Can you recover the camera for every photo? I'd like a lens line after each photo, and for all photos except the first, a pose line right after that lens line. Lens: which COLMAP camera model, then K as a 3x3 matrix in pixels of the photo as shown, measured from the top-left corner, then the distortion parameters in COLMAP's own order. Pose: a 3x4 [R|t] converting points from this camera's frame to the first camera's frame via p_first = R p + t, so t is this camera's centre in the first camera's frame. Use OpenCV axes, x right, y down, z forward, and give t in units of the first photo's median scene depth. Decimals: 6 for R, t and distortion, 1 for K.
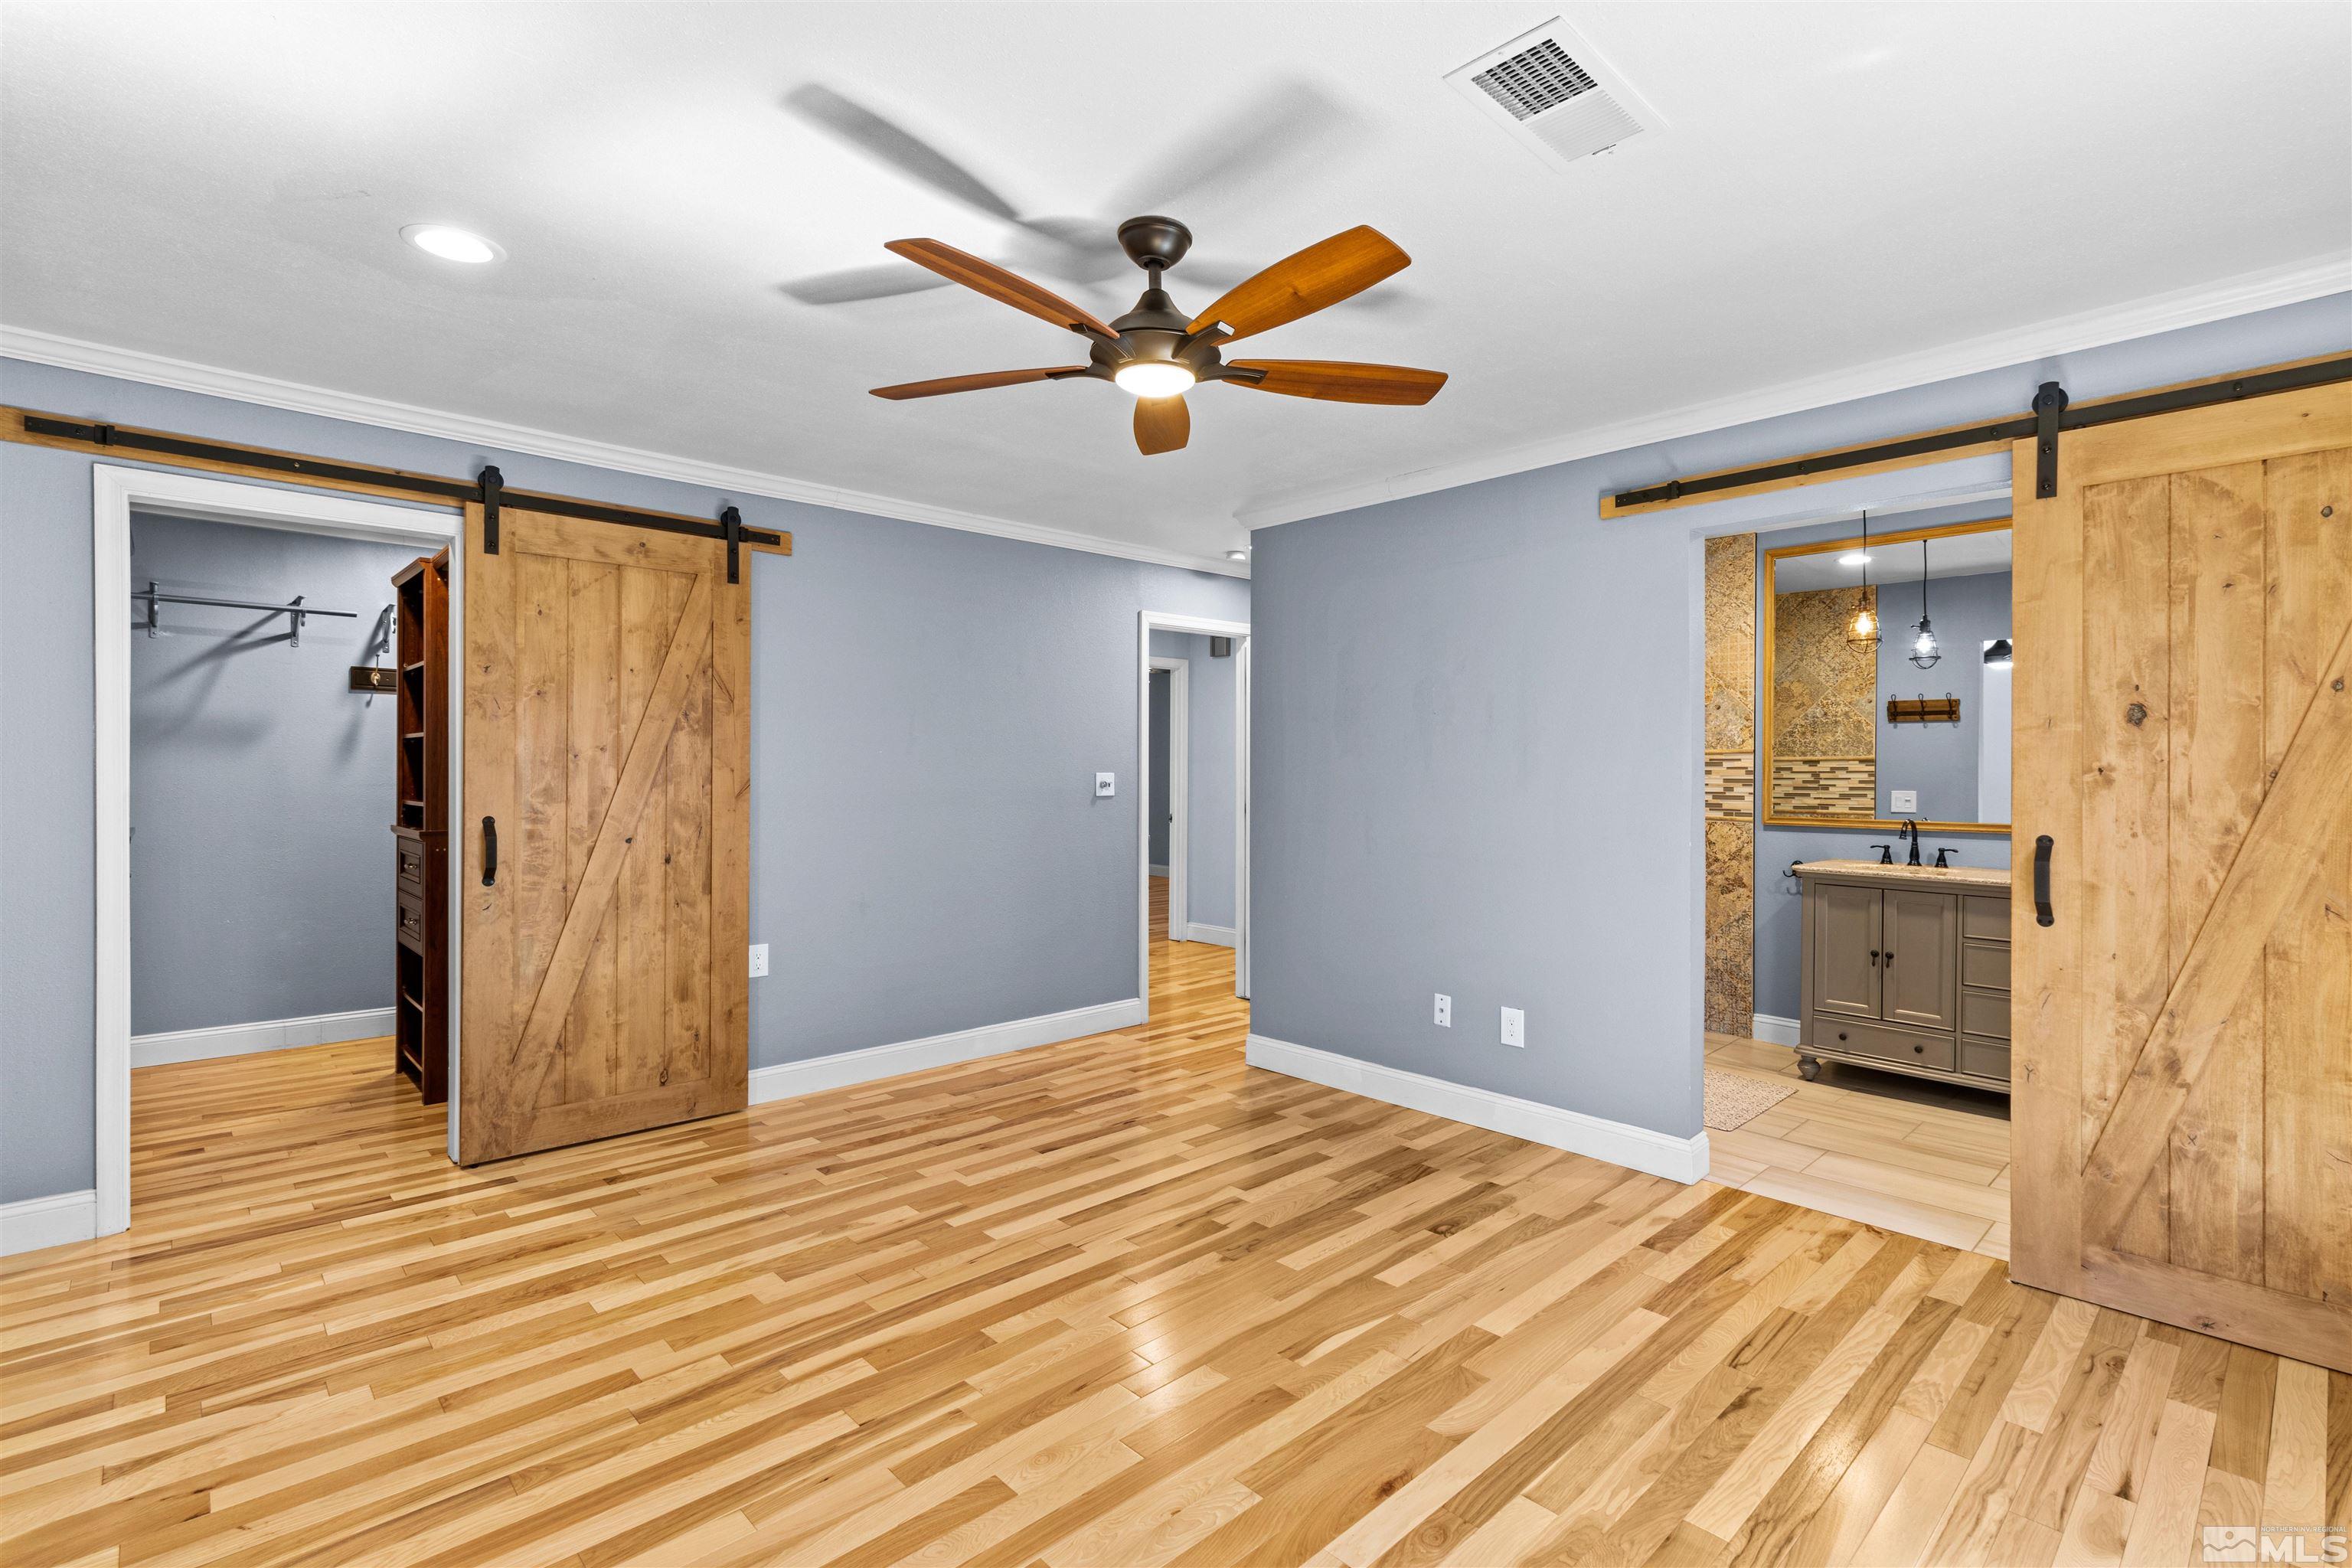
lens RADIAL K [[1099.2, 0, 1176.2], [0, 1099.2, 770.1], [0, 0, 1]] dist [-0.000316, -0.000329]
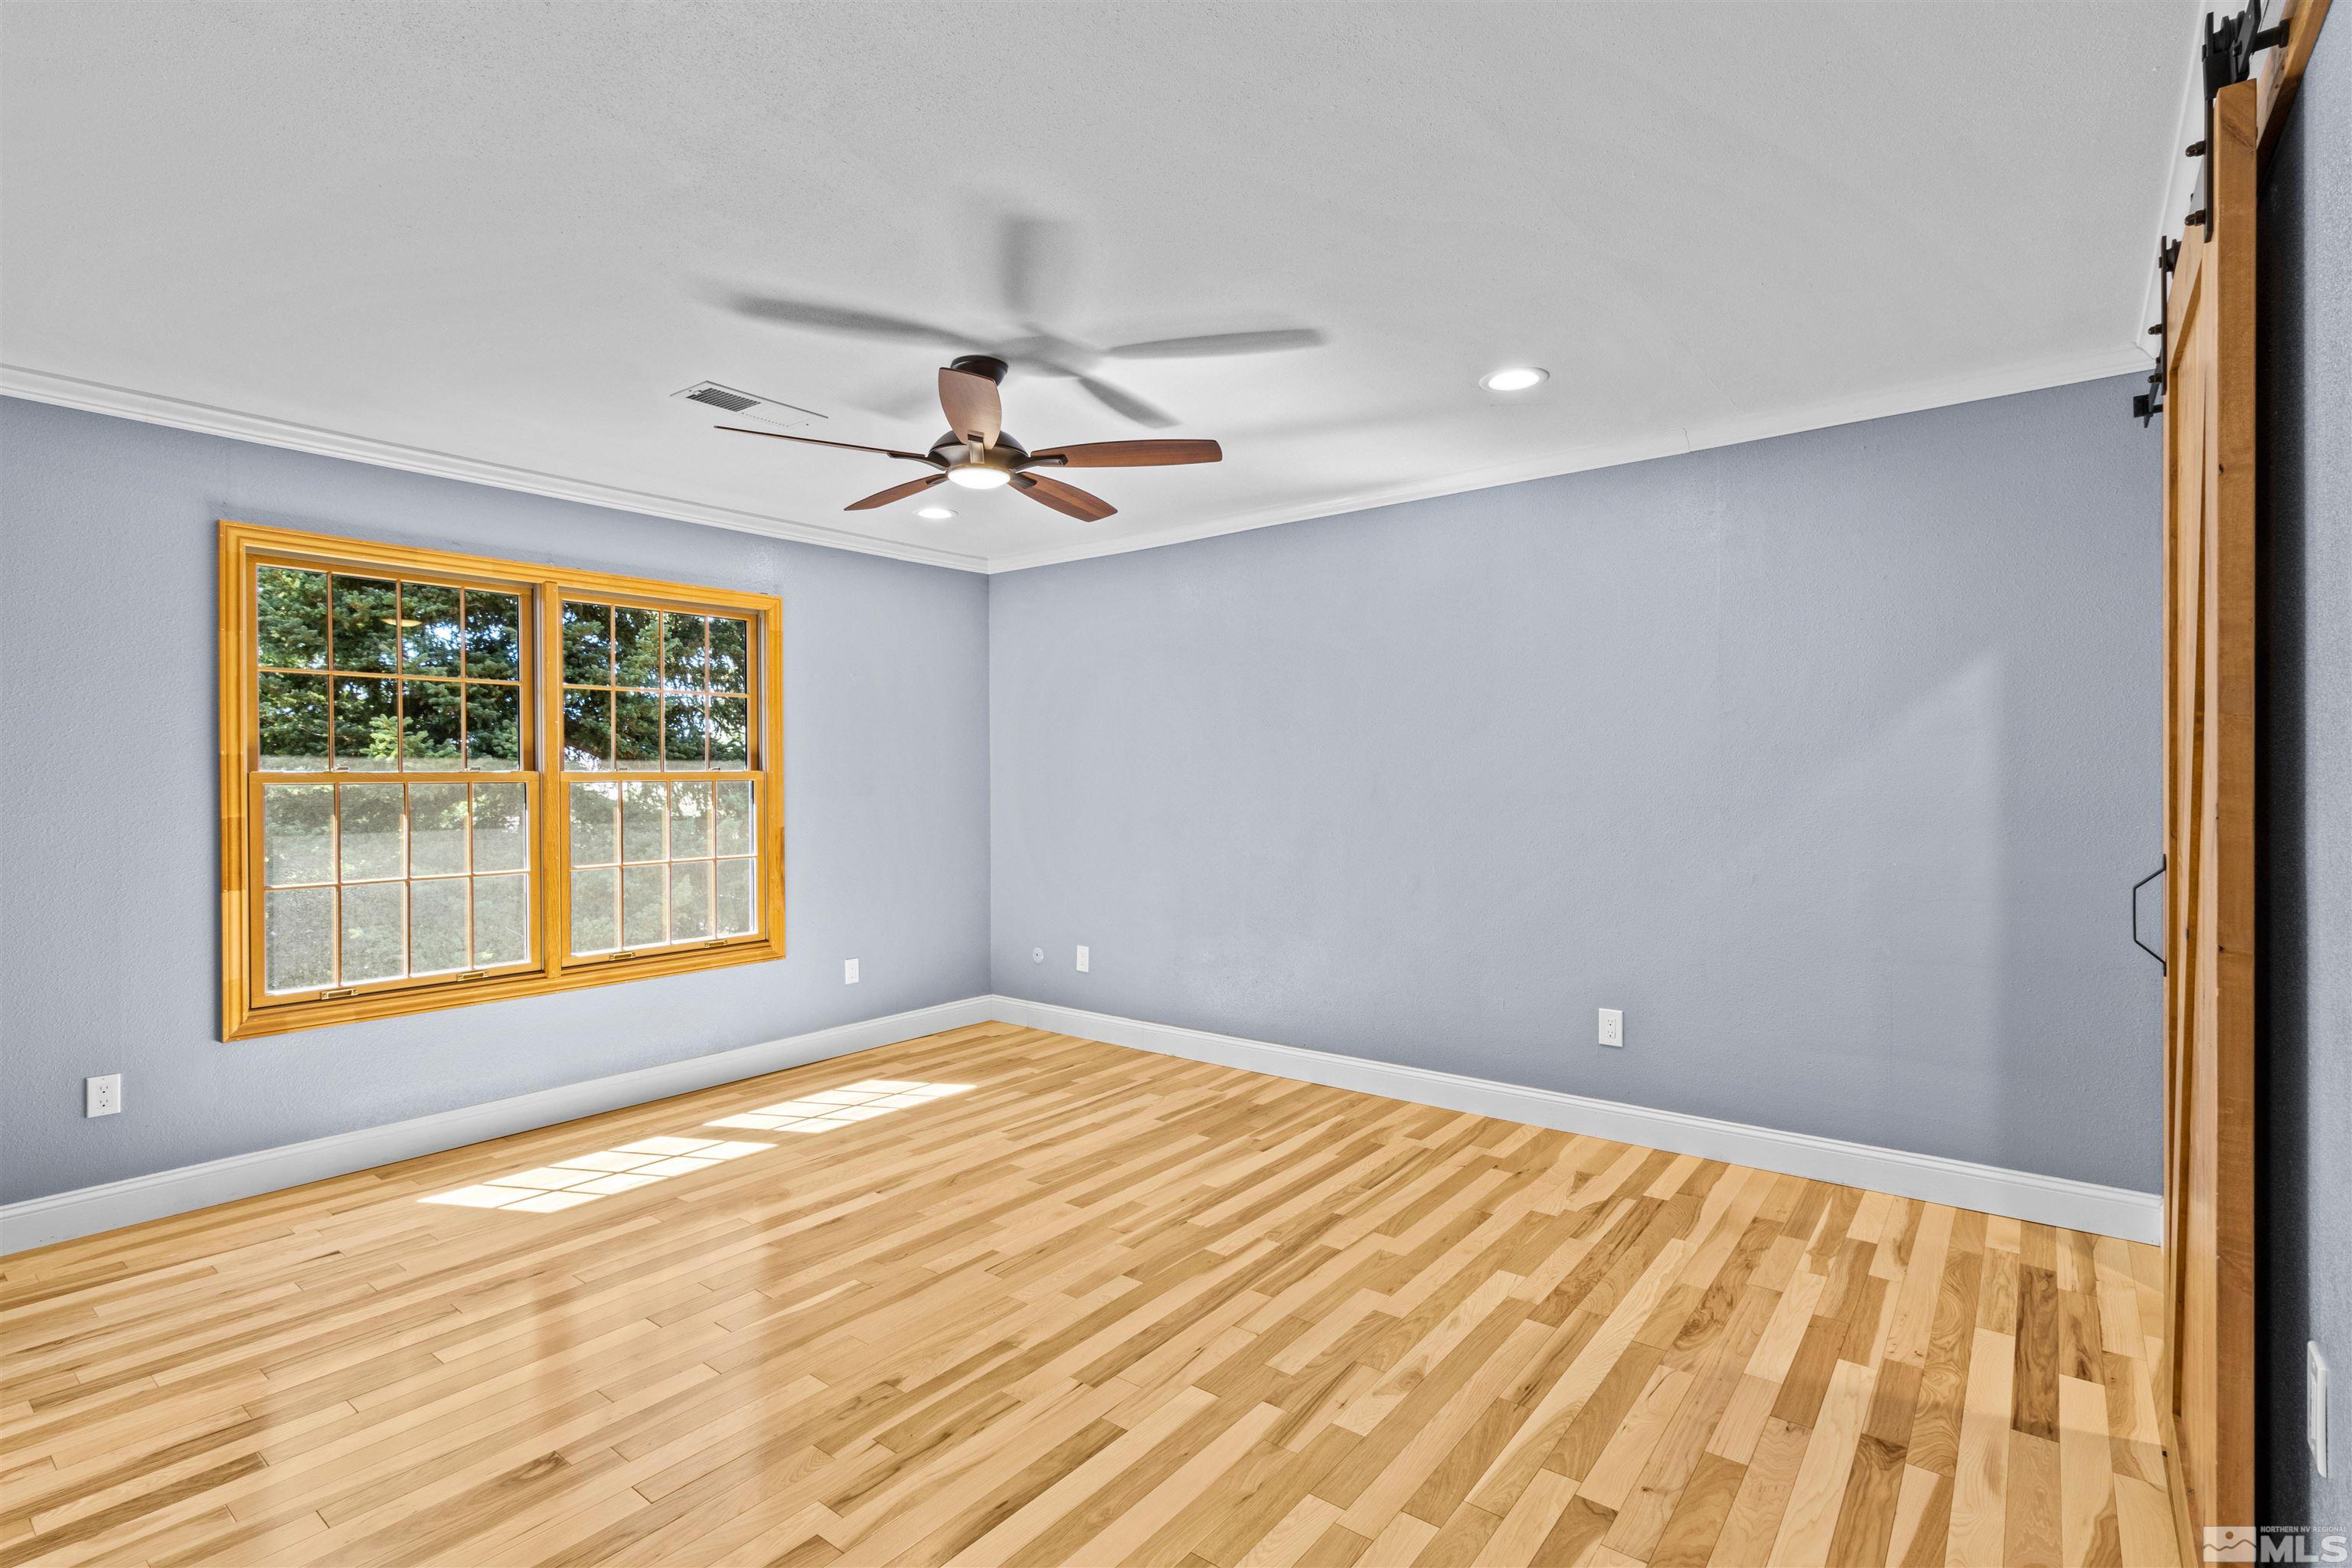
lens RADIAL K [[1099.2, 0, 1174.4], [0, 1099.2, 784.0], [0, 0, 1]] dist [-0.000316, -0.000329]
pose [[-0.988868, 0.004353, -0.148729, -0.044741], [0.003088, 0.999957, 0.008734, -0.000007], [0.148761, 0.008178, -0.988839, 1.979112]]
